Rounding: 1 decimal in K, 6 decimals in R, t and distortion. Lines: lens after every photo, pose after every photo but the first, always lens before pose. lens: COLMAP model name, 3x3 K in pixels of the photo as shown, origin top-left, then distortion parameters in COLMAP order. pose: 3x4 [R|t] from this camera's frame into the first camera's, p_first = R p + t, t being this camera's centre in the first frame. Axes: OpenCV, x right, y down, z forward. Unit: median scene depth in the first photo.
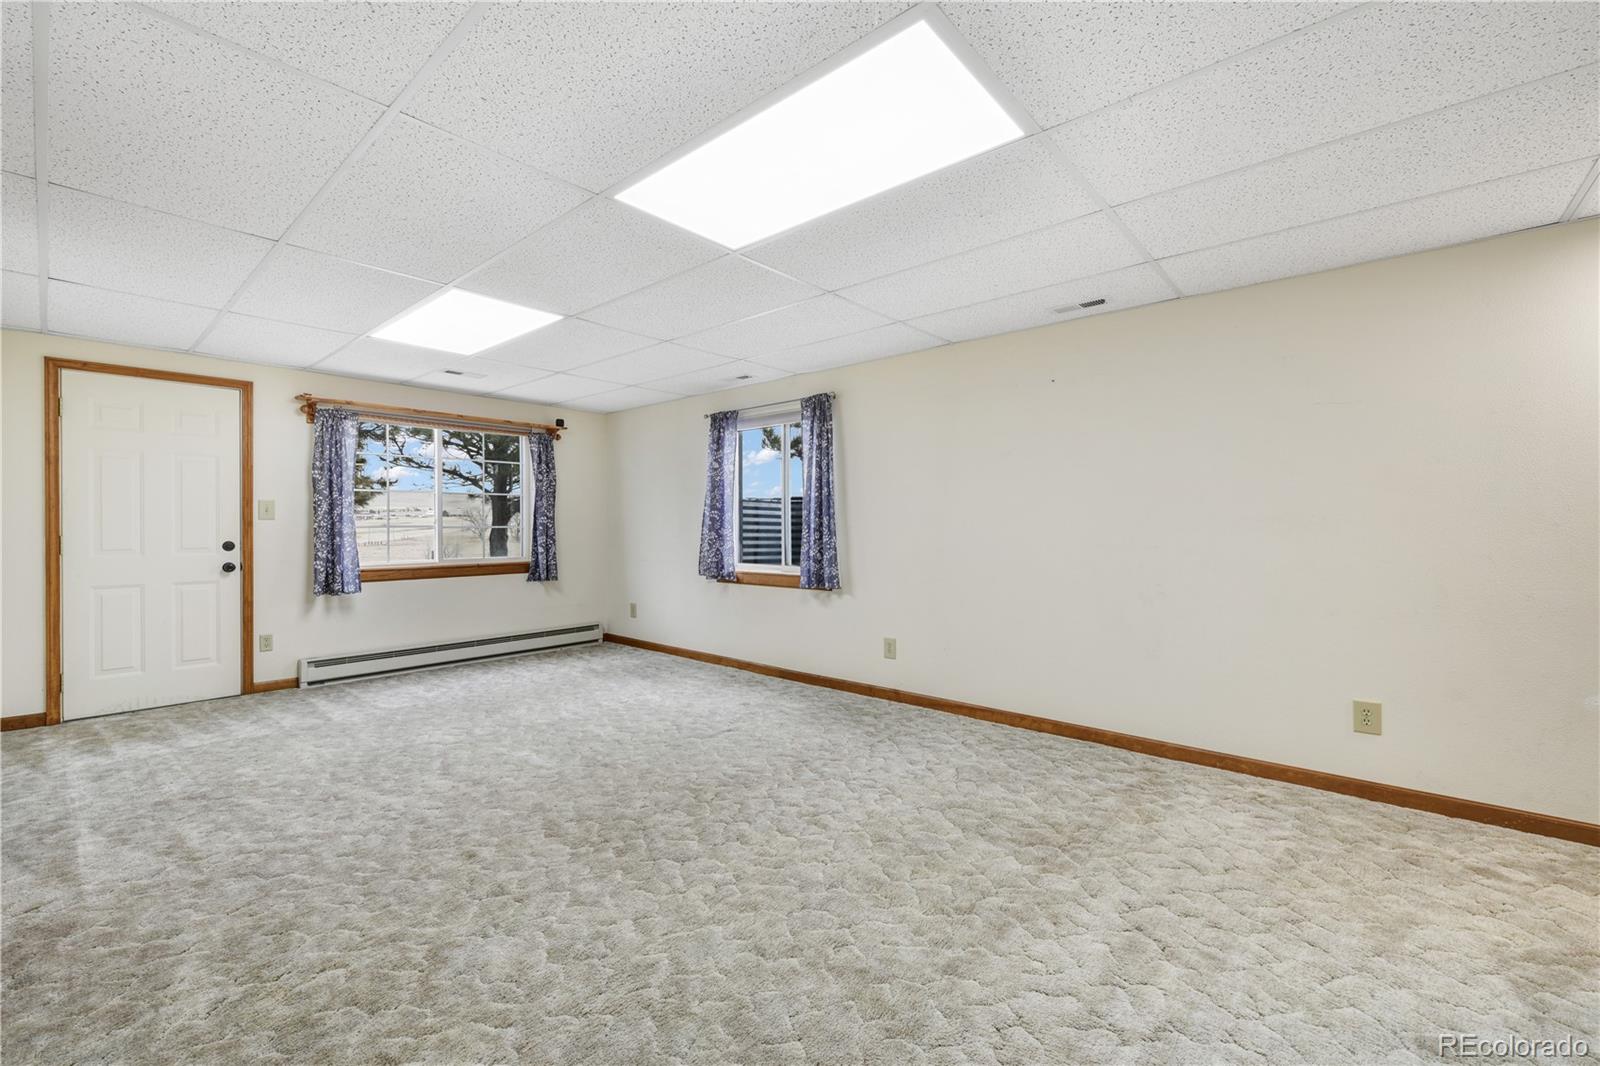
lens RADIAL K [[675.4, 0, 795.0], [0, 675.4, 529.0], [0, 0, 1]] dist [-0.000492, -0.000157]
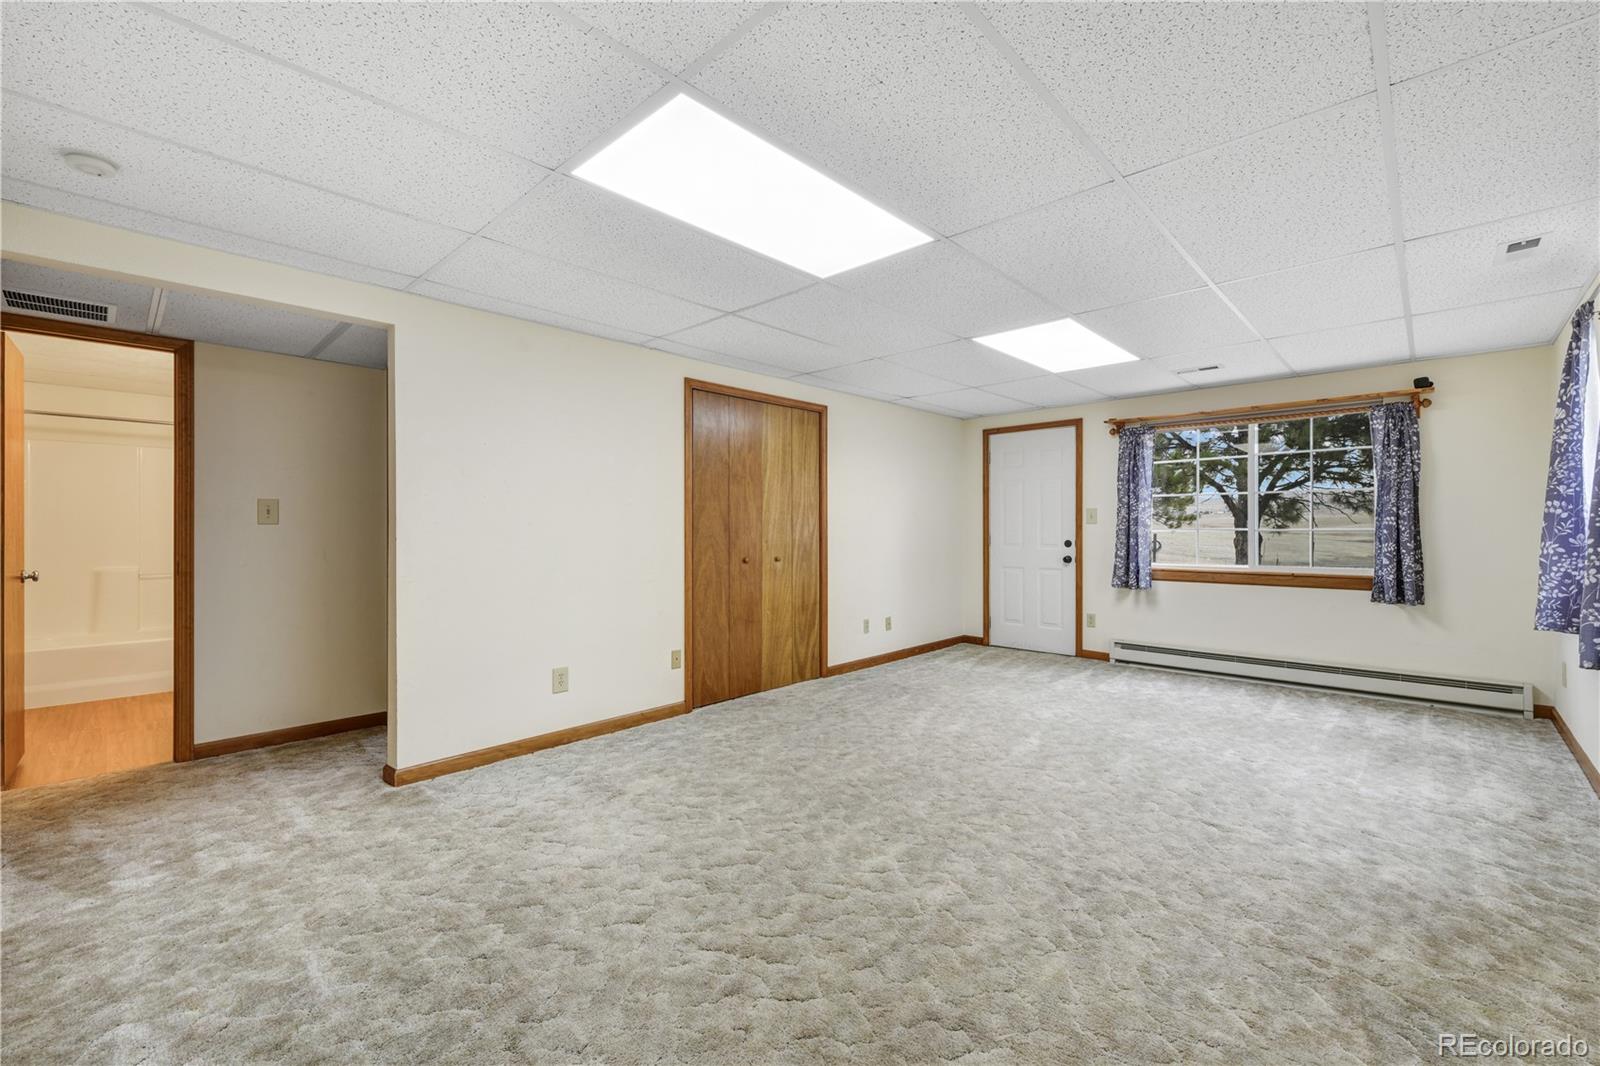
lens RADIAL K [[675.4, 0, 795.0], [0, 675.4, 529.0], [0, 0, 1]] dist [-0.000492, -0.000157]
pose [[-0.054571, 0.002324, -0.998507, 0.512803], [-0.005045, 0.999984, 0.002603, -0.004247], [0.998497, 0.005180, -0.054558, 0.504547]]
